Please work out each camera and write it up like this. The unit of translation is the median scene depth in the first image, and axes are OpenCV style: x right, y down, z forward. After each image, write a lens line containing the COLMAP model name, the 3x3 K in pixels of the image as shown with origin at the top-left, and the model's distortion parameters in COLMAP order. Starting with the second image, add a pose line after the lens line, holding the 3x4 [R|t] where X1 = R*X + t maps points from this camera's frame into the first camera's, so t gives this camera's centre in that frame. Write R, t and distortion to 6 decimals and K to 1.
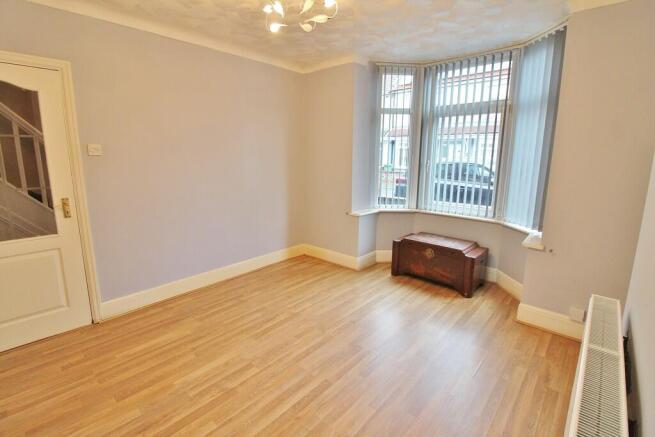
lens RADIAL K [[302.3, 0, 328.9], [0, 302.3, 212.0], [0, 0, 1]] dist [0.001047, -0.016723]
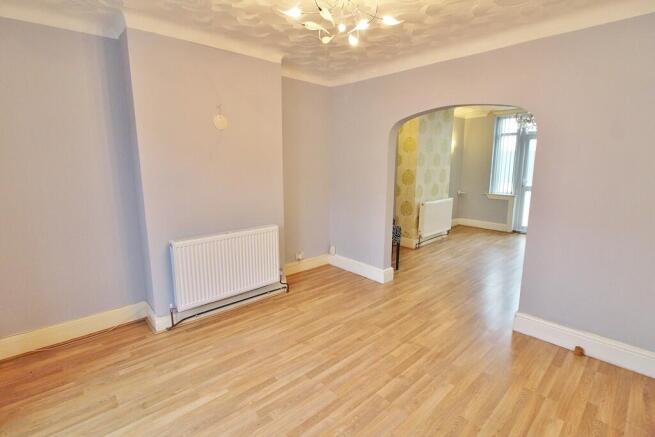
lens RADIAL K [[302.3, 0, 328.9], [0, 302.3, 212.0], [0, 0, 1]] dist [0.001047, -0.016723]
pose [[-0.995302, -0.027075, 0.092957, -0.158671], [0.005364, 0.943211, 0.332152, -0.353846], [-0.096670, 0.331090, -0.938634, 1.796618]]
